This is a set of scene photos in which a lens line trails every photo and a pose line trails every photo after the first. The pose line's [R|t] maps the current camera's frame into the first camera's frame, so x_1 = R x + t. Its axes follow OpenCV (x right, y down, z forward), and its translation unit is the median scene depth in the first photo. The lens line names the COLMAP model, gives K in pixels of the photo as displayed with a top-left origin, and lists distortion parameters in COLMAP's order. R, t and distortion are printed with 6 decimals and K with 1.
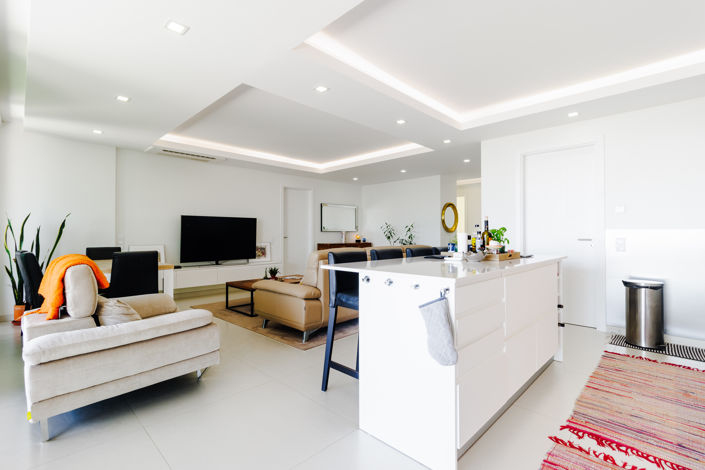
lens RADIAL K [[325.9, 0, 350.9], [0, 325.9, 235.0], [0, 0, 1]] dist [0.000032, -0.000467]
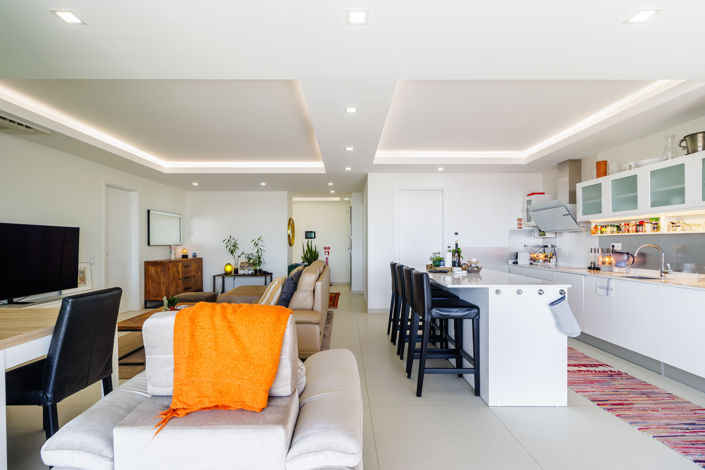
lens RADIAL K [[325.9, 0, 347.1], [0, 325.9, 244.5], [0, 0, 1]] dist [0.000032, -0.000467]
pose [[0.707438, -0.001869, 0.706773, -0.578060], [0.001392, 0.999998, 0.001251, -0.025926], [-0.706774, 0.000099, 0.707440, 0.217185]]
